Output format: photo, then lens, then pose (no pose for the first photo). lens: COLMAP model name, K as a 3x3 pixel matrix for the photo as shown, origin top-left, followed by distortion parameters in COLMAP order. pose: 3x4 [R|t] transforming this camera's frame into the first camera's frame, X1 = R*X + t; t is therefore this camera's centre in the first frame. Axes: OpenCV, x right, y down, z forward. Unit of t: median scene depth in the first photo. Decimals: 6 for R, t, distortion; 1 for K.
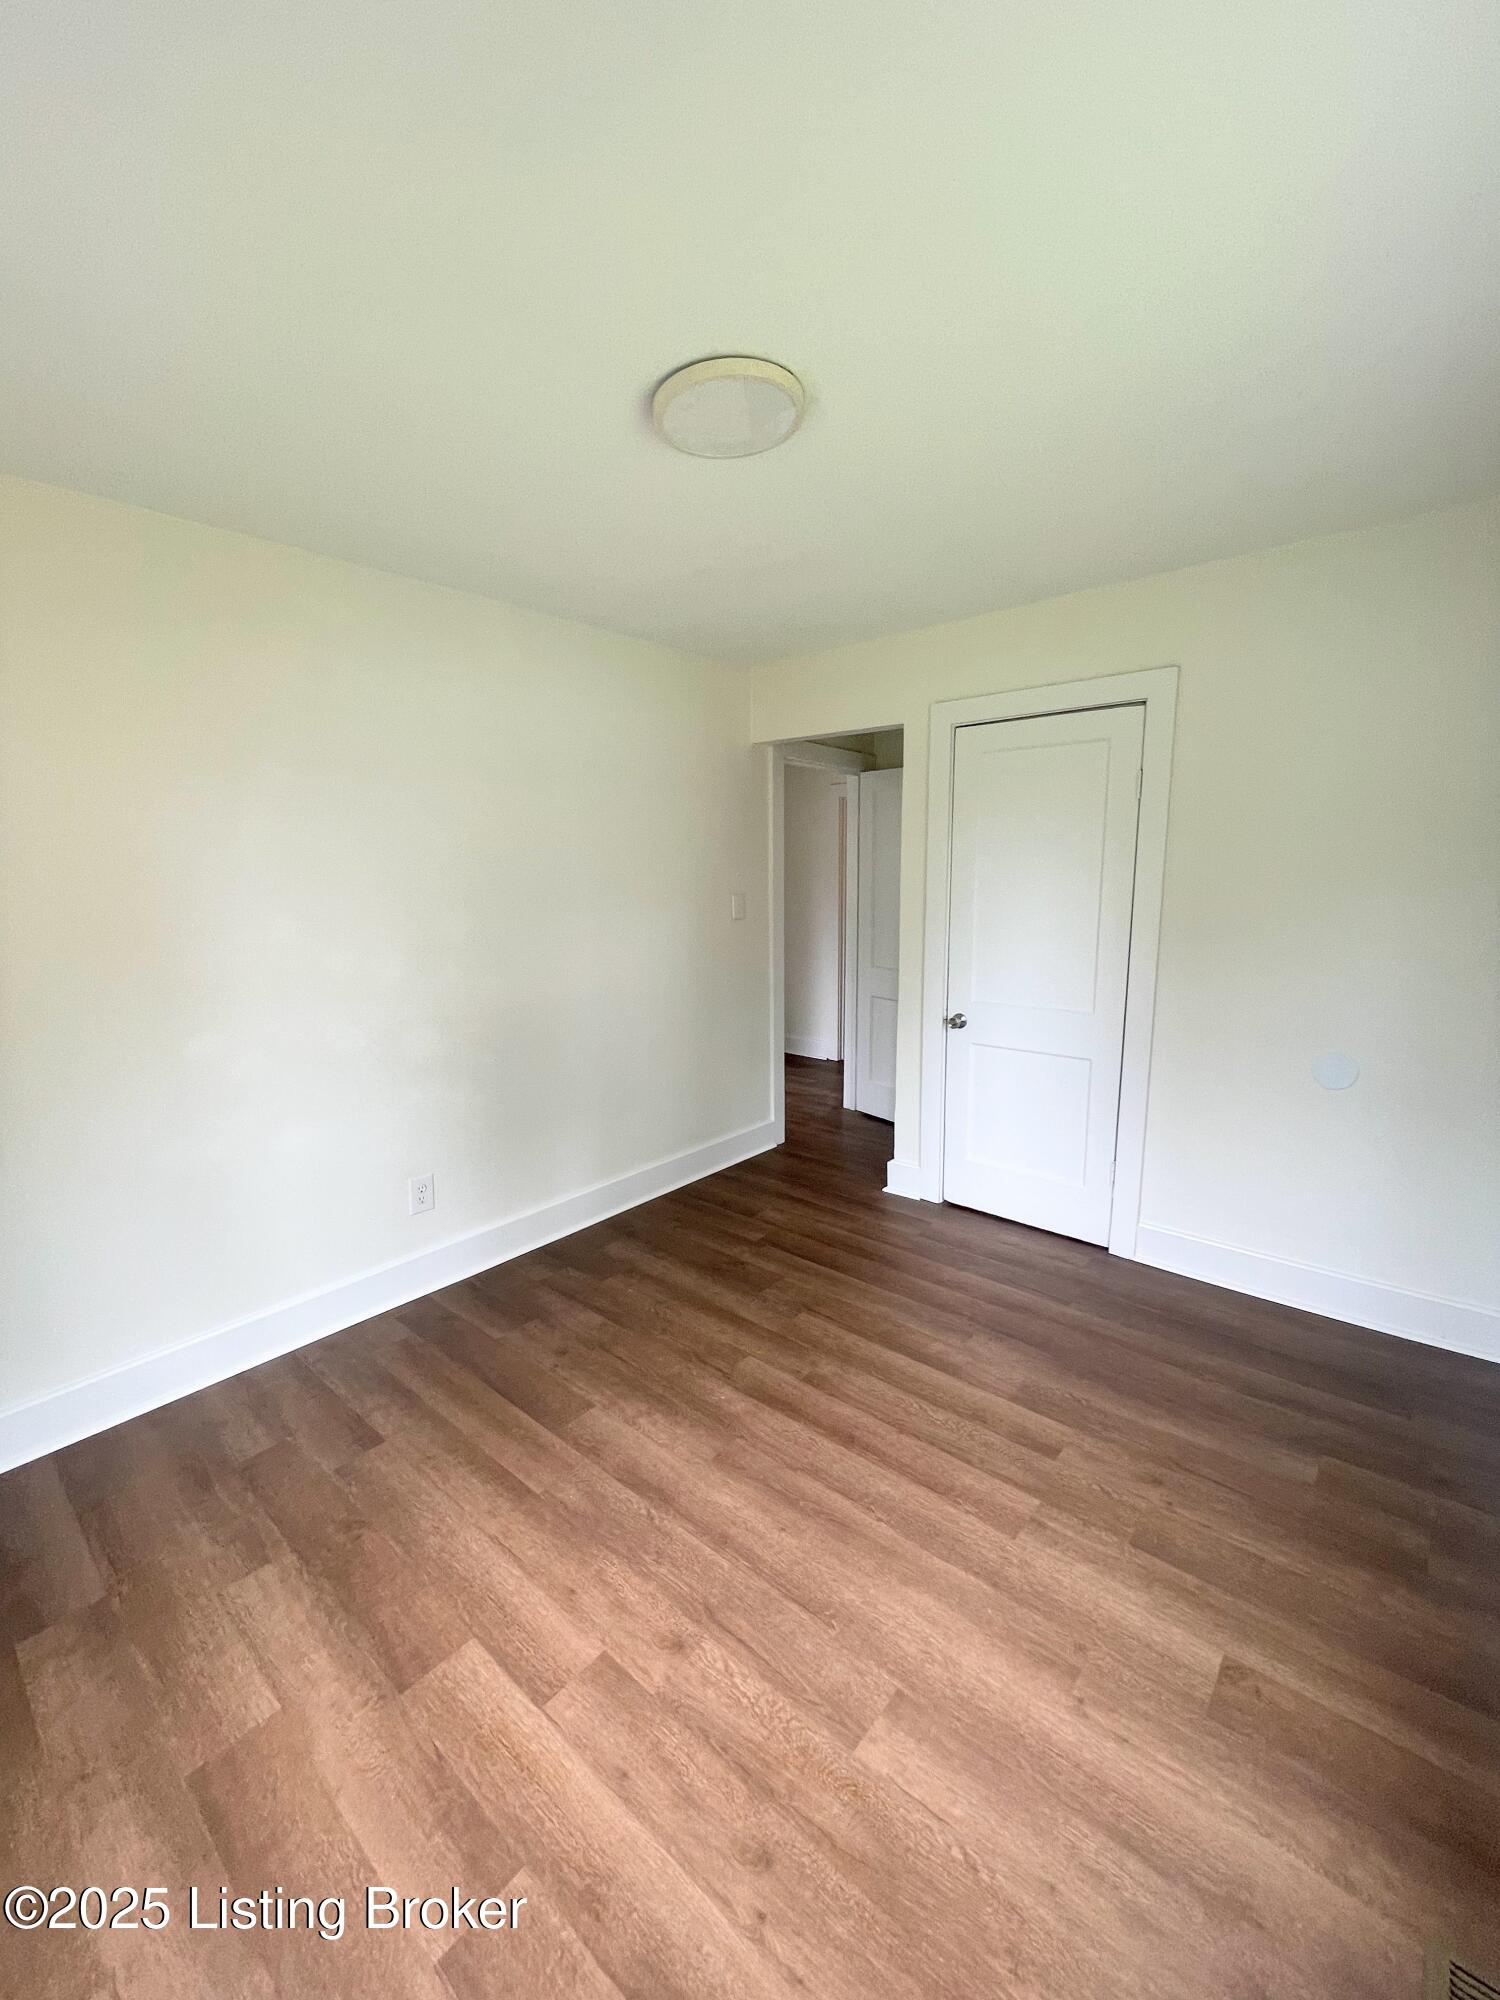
lens RADIAL K [[807.5, 0, 750.0], [0, 807.5, 1000.0], [0, 0, 1]] dist [-0.001650, -0.000230]
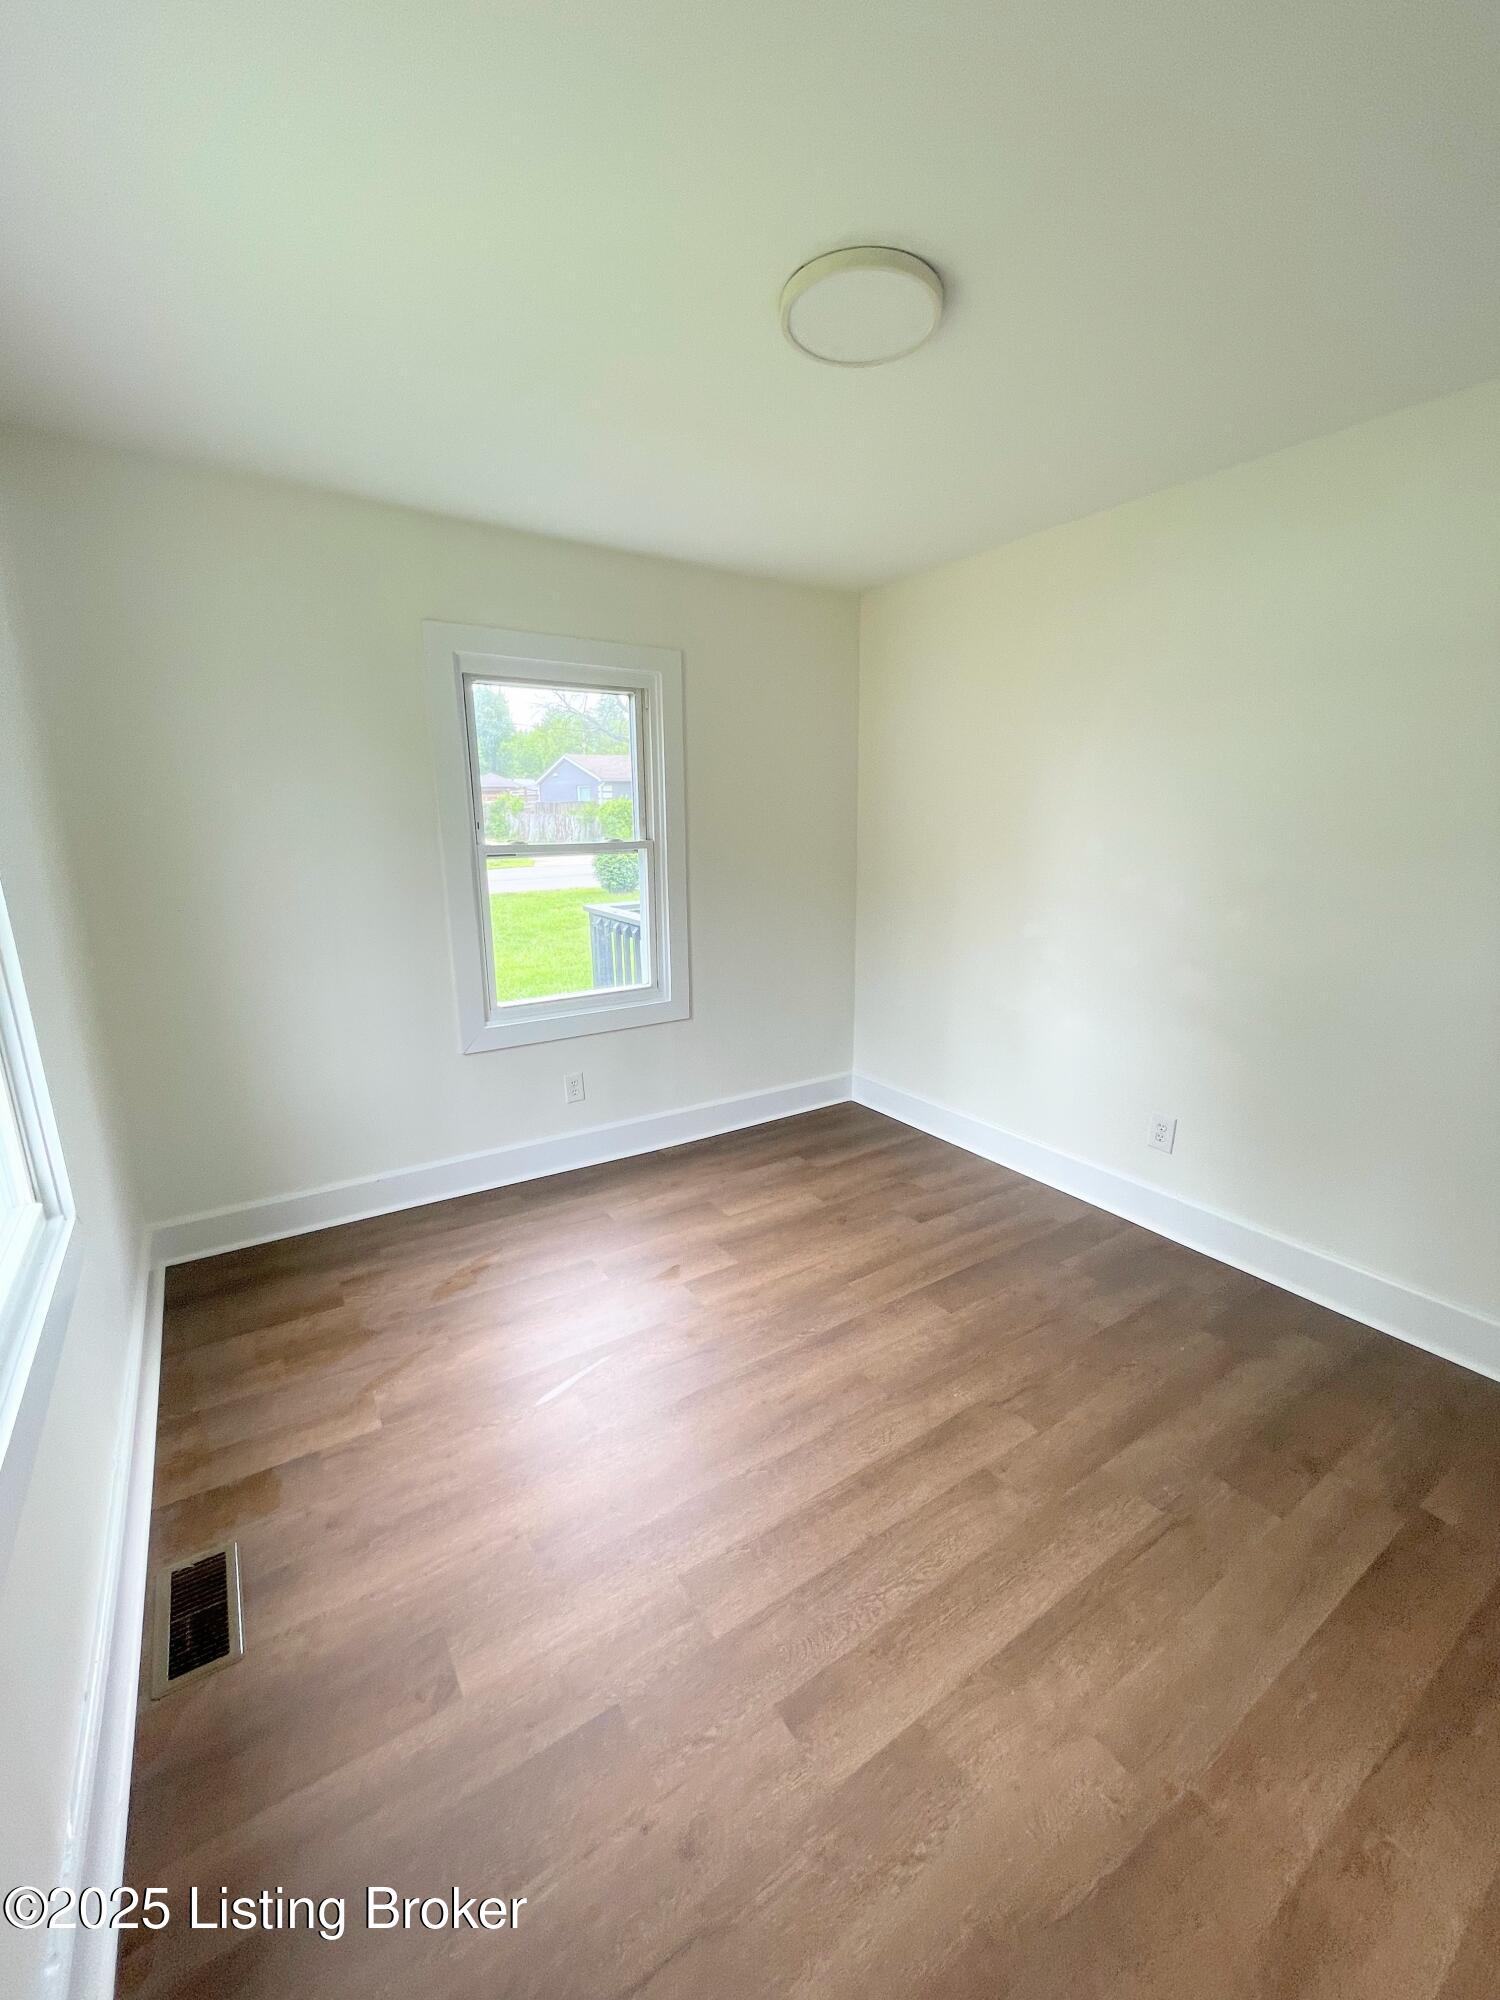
lens RADIAL K [[807.5, 0, 750.0], [0, 807.5, 1000.0], [0, 0, 1]] dist [-0.001650, -0.000230]
pose [[-0.265579, 0.240314, -0.933658, 0.785869], [-0.140882, 0.948366, 0.284174, -0.156036], [0.953740, 0.207007, -0.218010, 0.911051]]
